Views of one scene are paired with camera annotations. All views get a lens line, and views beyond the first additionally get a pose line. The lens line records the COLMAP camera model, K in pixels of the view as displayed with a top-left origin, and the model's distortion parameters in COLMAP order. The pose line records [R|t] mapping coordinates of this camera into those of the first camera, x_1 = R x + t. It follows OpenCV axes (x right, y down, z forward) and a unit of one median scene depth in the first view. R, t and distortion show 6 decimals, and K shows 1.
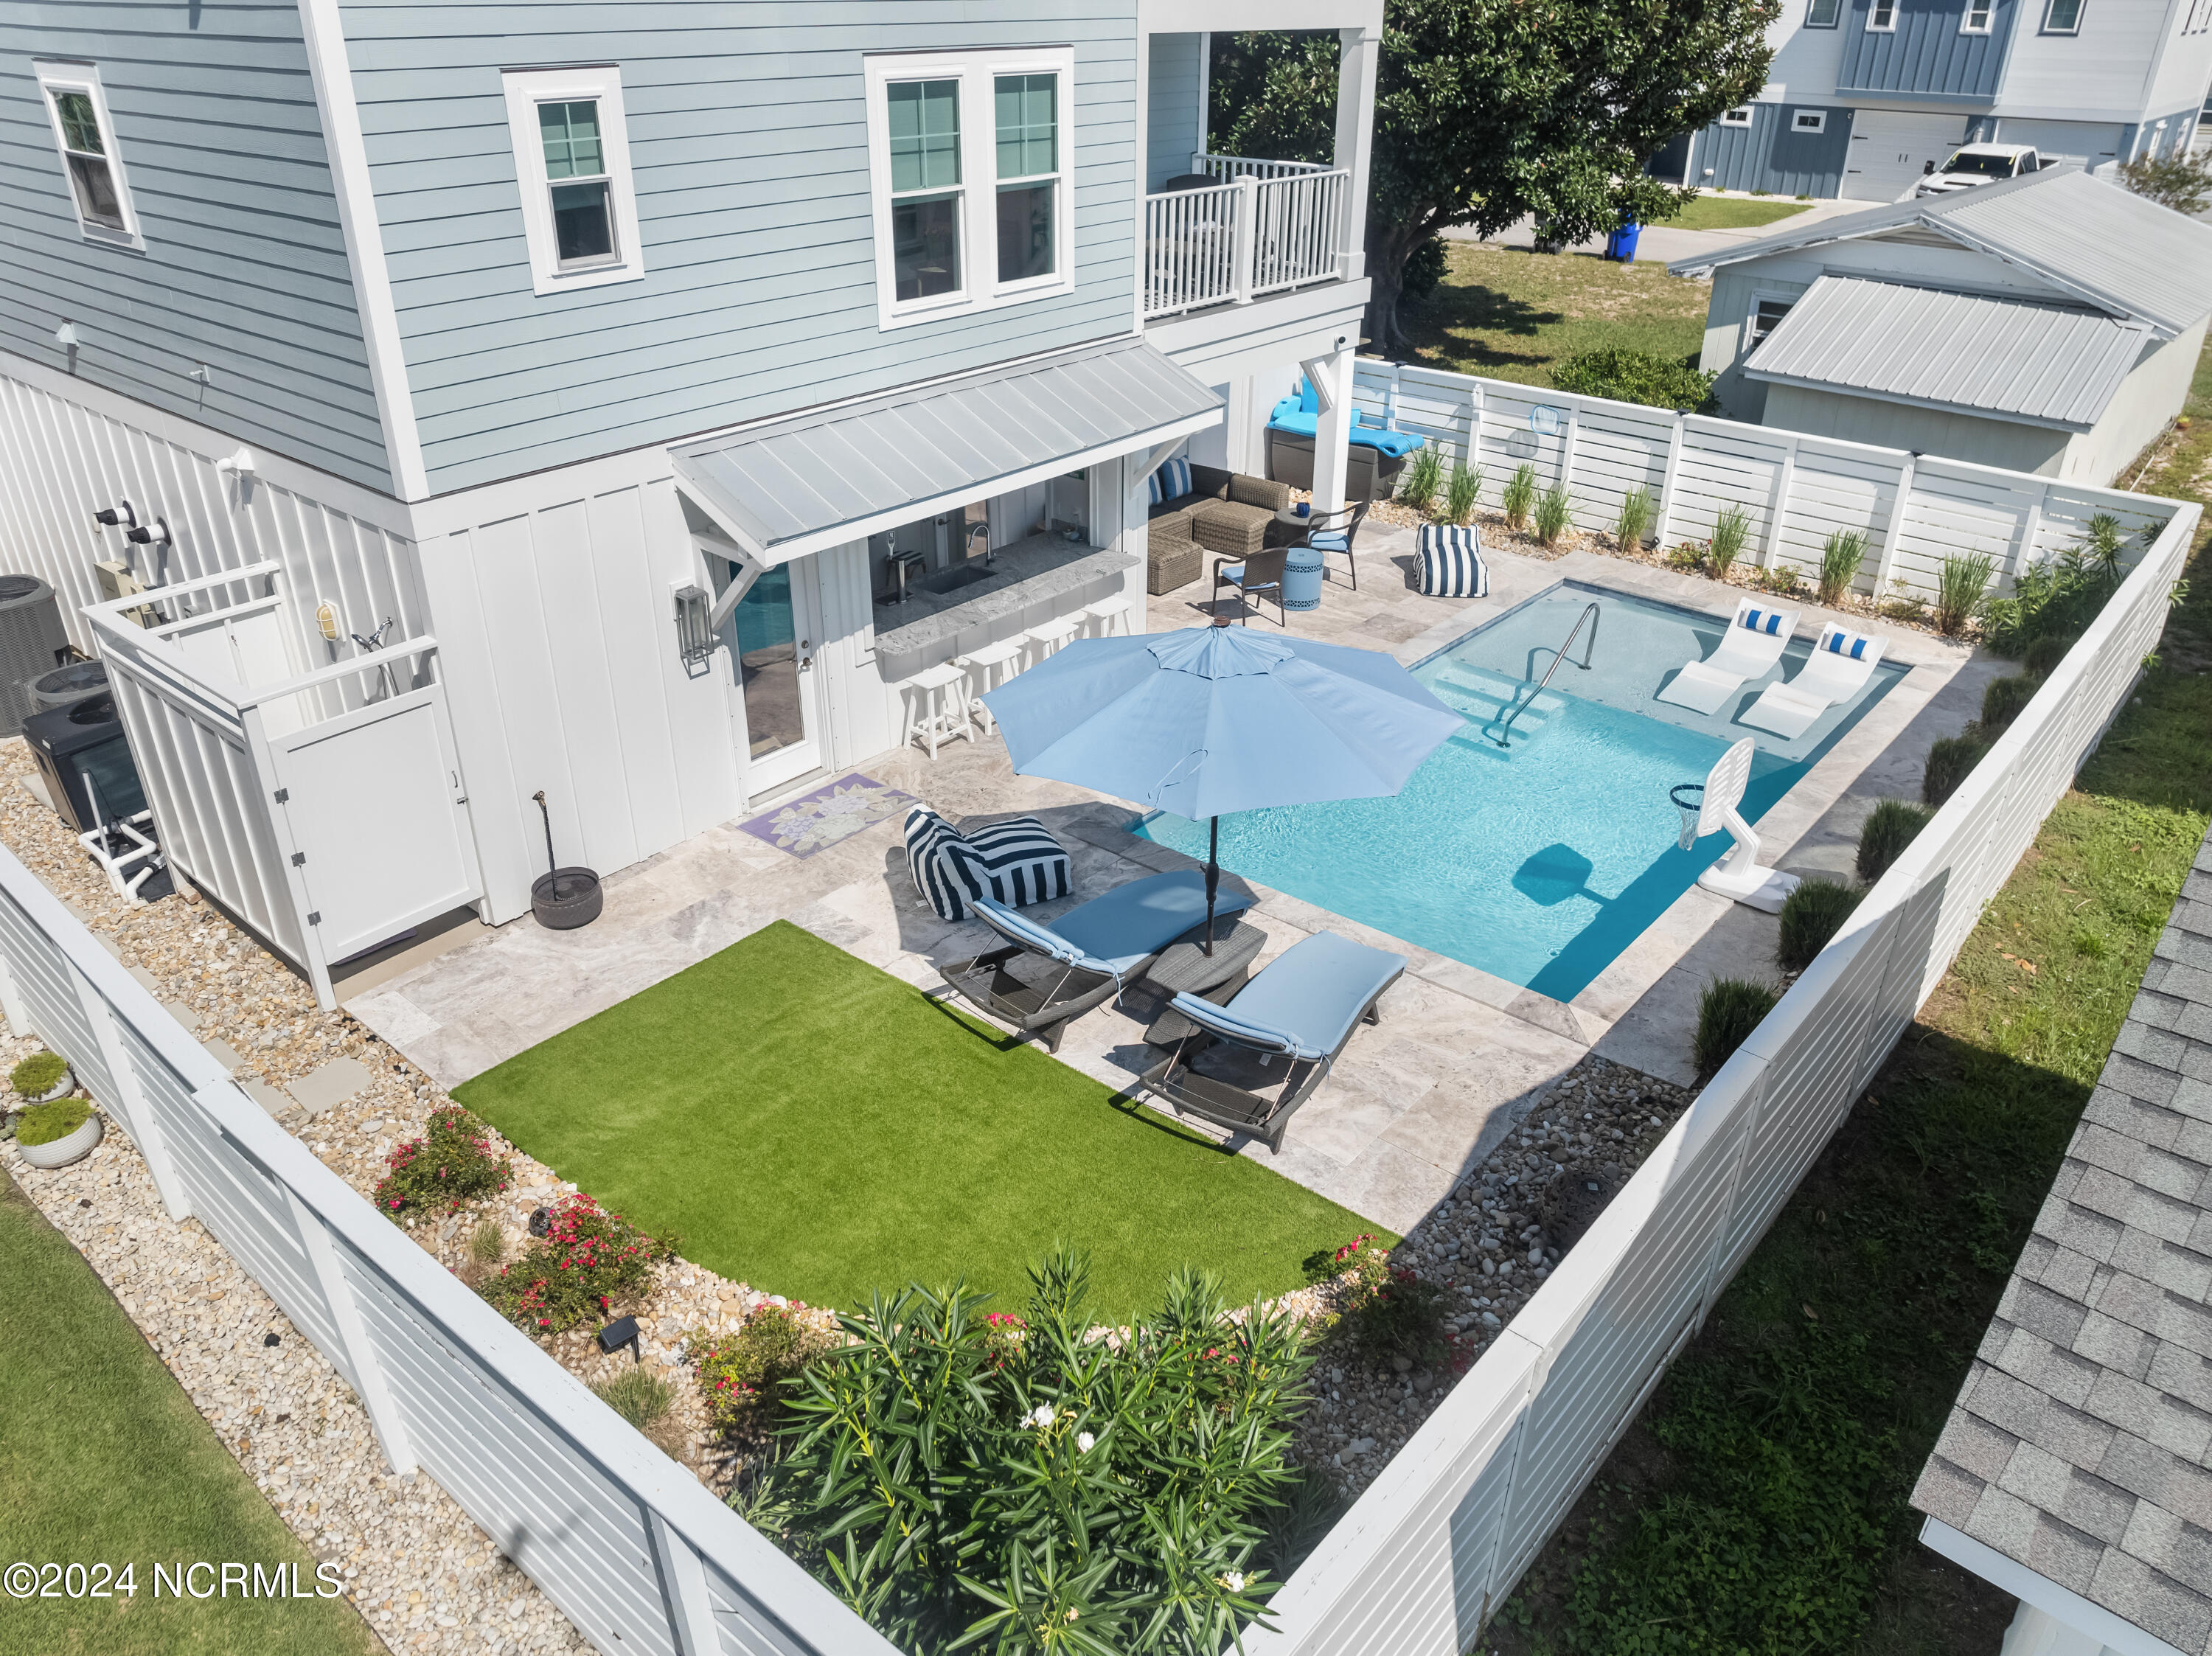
lens RADIAL K [[1585.1, 0, 1114.0], [0, 1585.1, 815.0], [0, 0, 1]] dist [-0.028193, 0.001164]
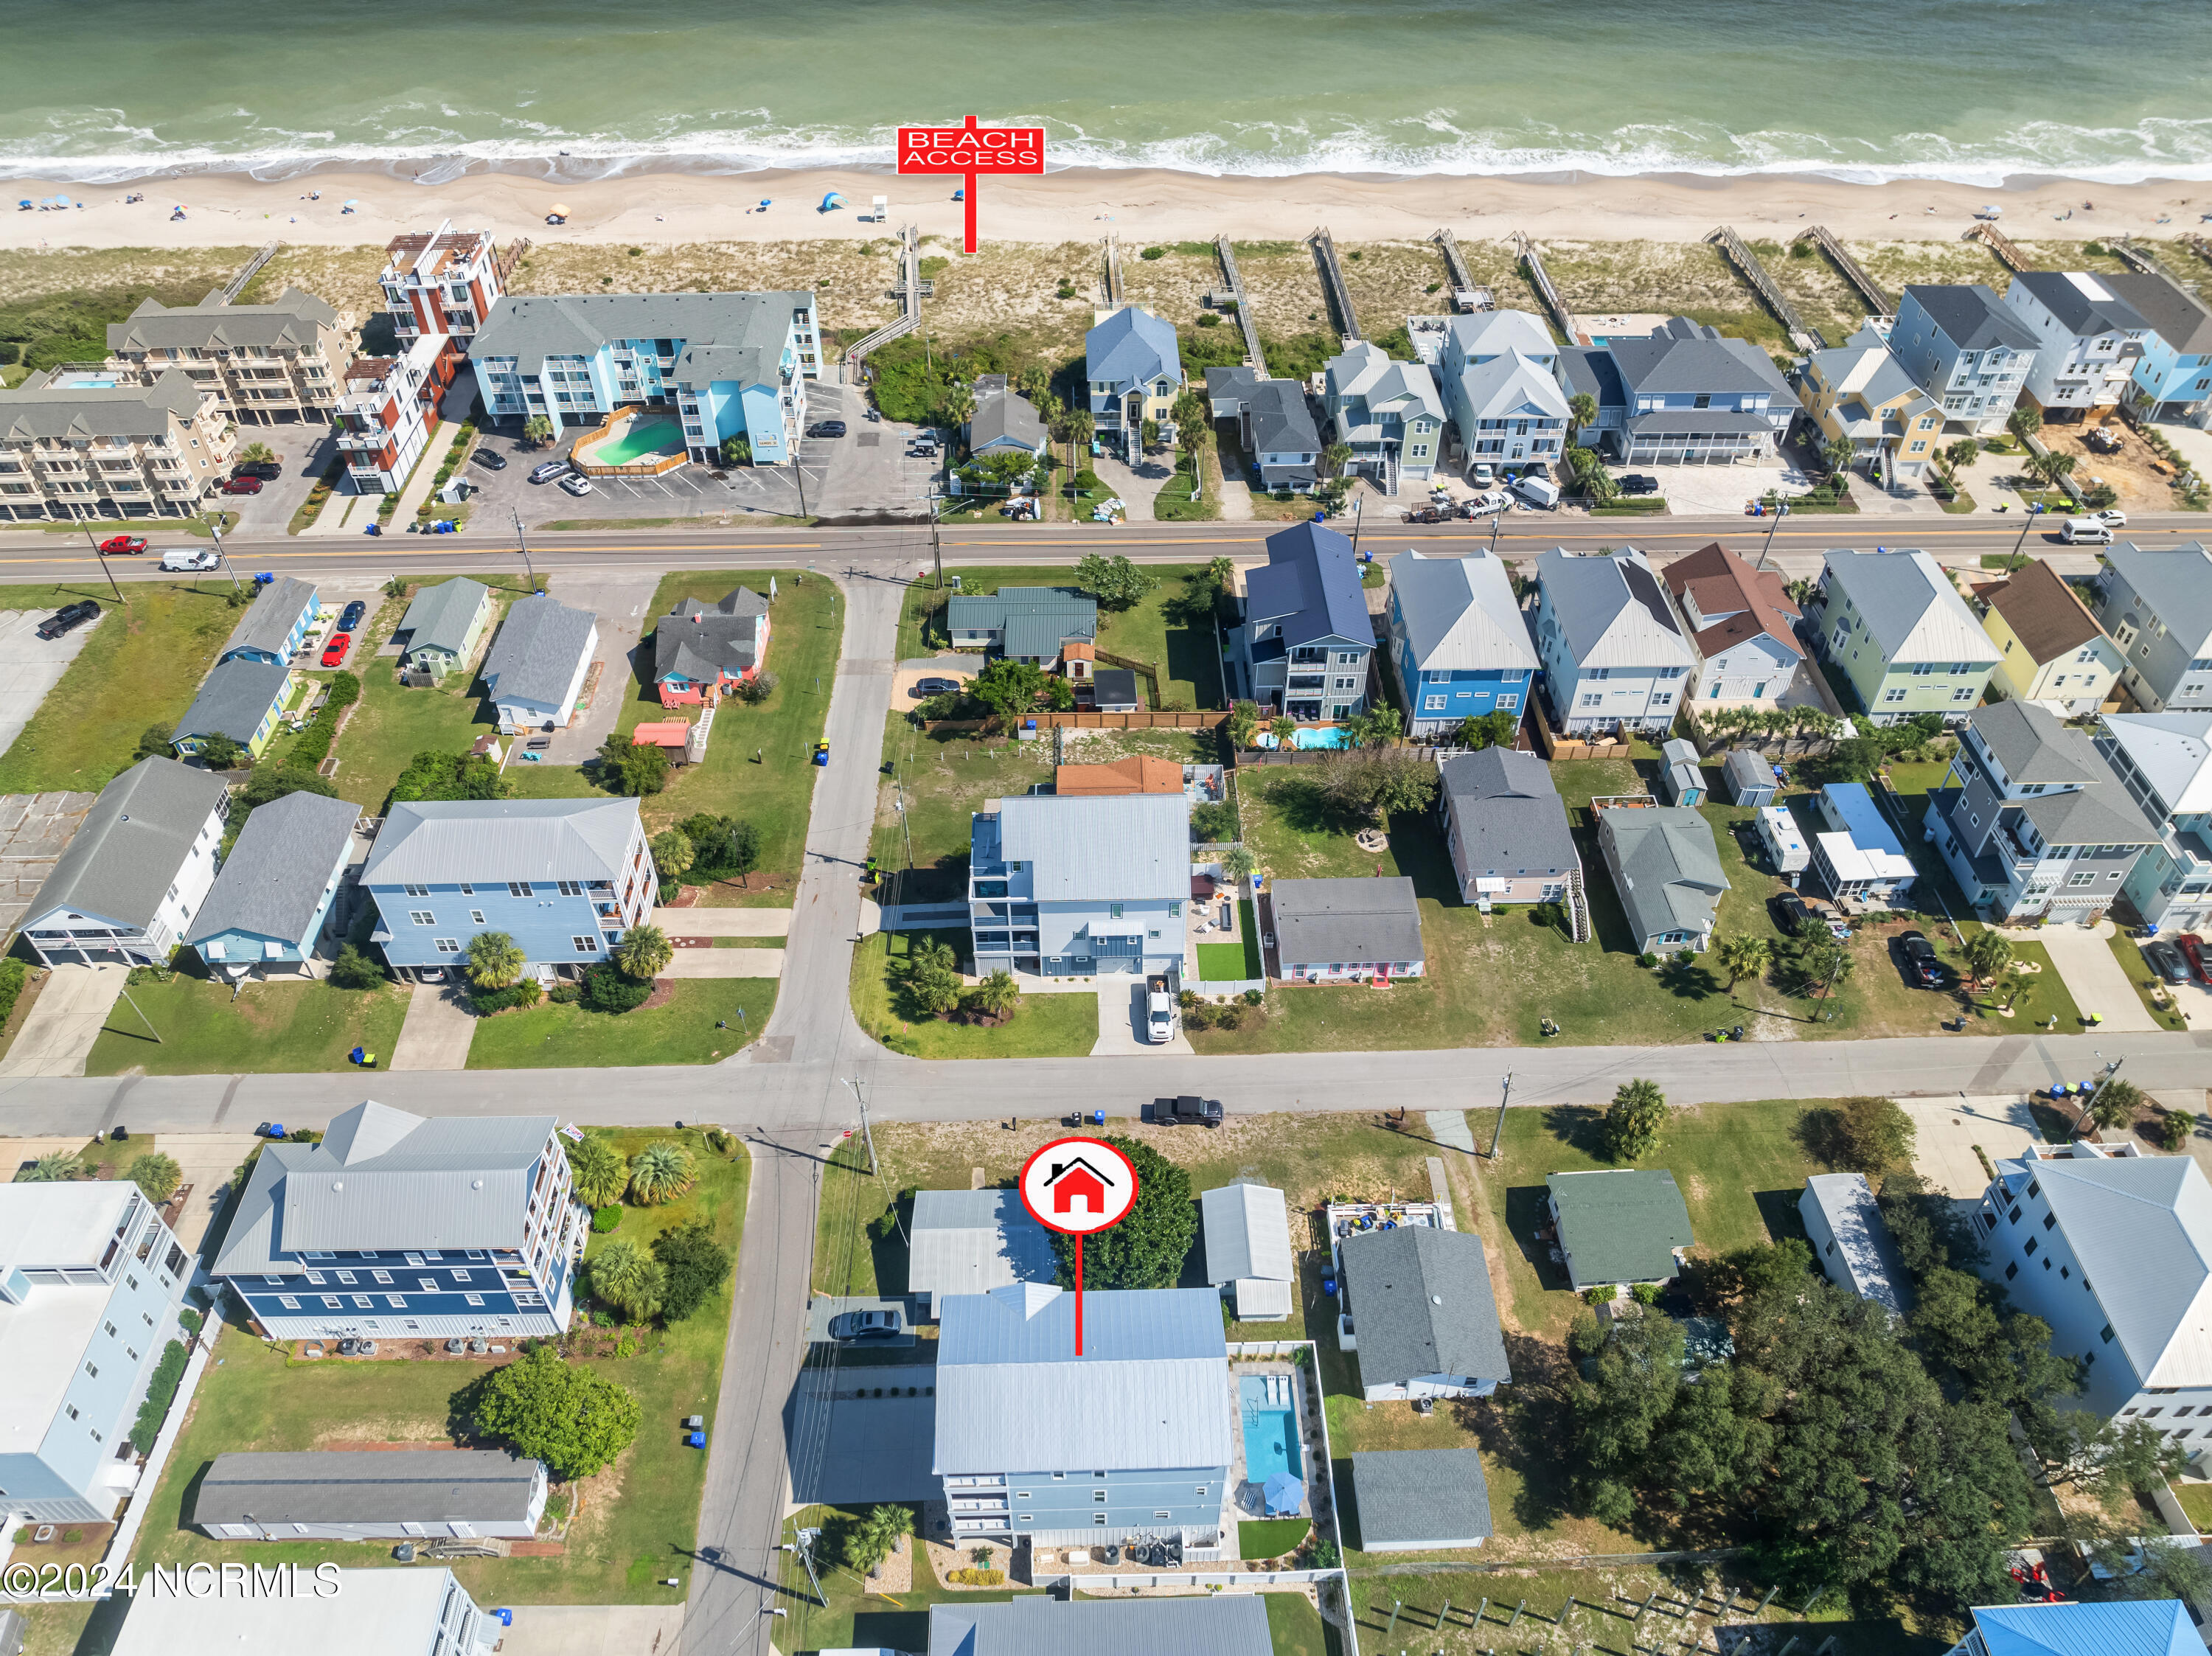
lens RADIAL K [[1573.7, 0, 1103.2], [0, 1573.7, 812.4], [0, 0, 1]] dist [-0.029562, -0.004668]
pose [[0.745989, -0.468356, 0.473438, -2.977391], [0.324851, 0.876513, 0.355241, -6.623598], [-0.581354, -0.111209, 0.806015, -5.124807]]
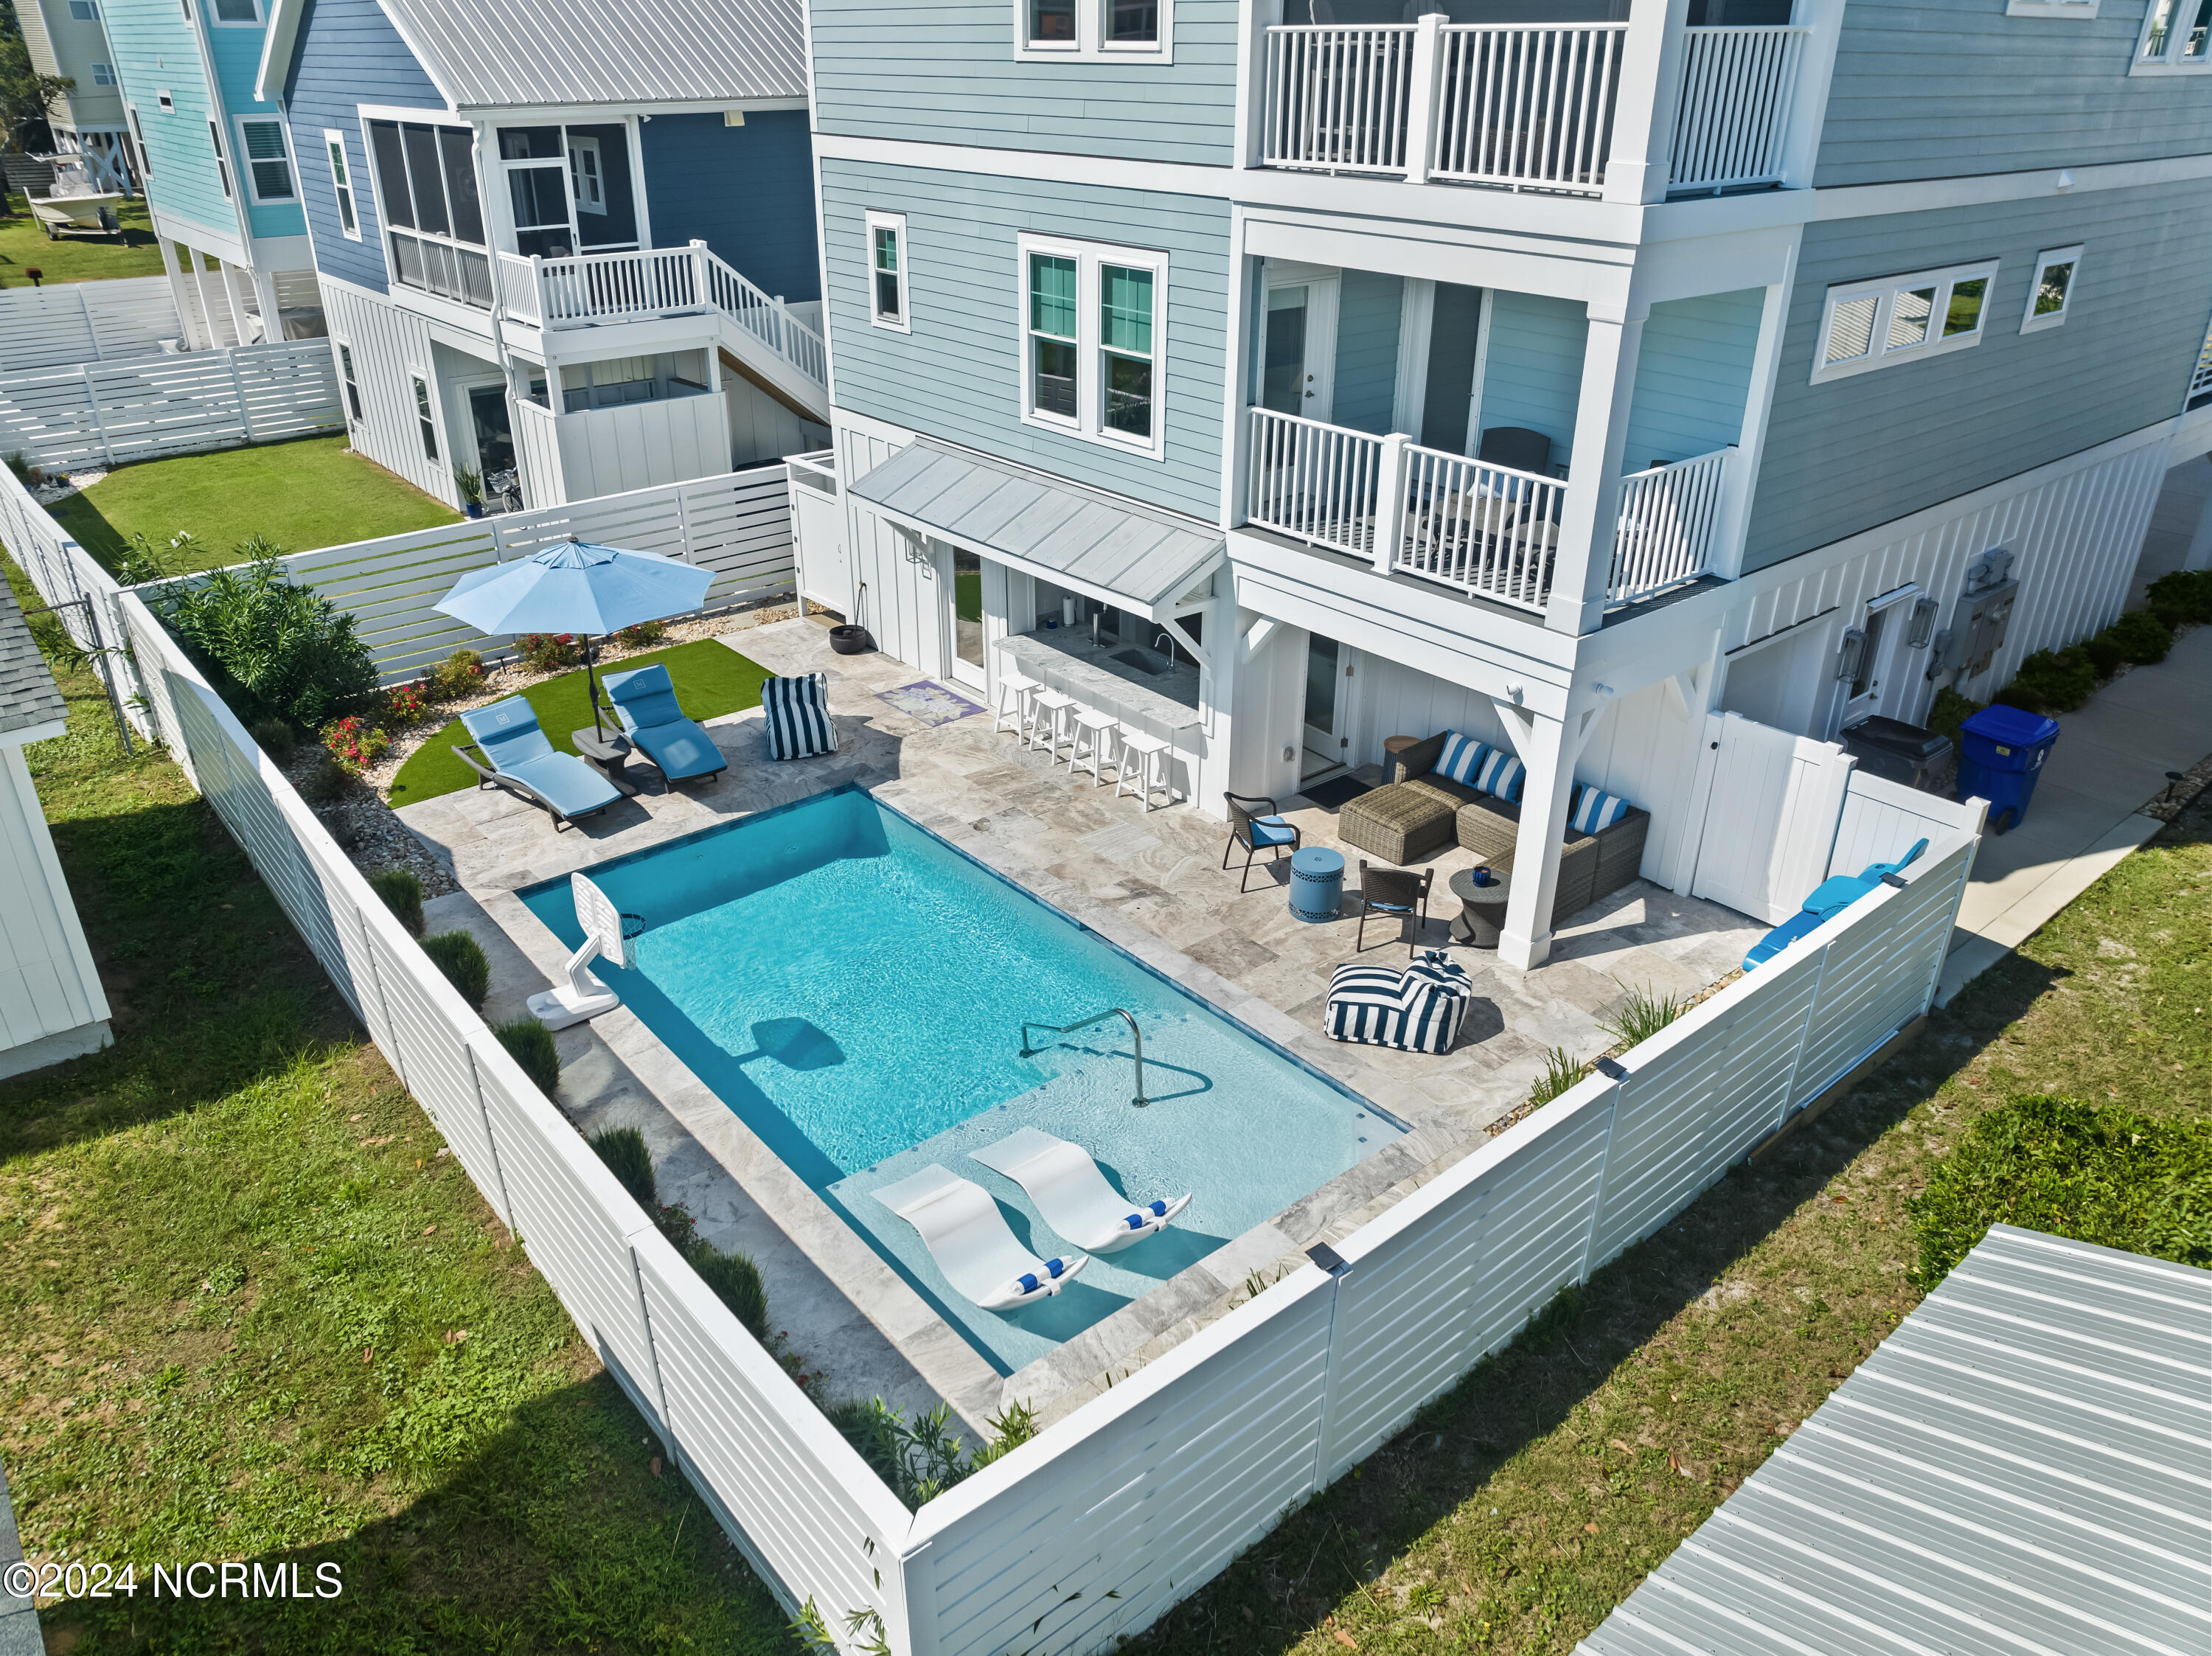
lens RADIAL K [[1545.4, 0, 1102.4], [0, 1545.4, 829.5], [0, 0, 1]] dist [-0.036395, 0.002956]
pose [[-0.166919, 0.439206, -0.882744, 1.182617], [-0.474283, 0.749149, 0.462419, -0.690489], [0.864403, 0.495857, 0.083260, 1.112063]]
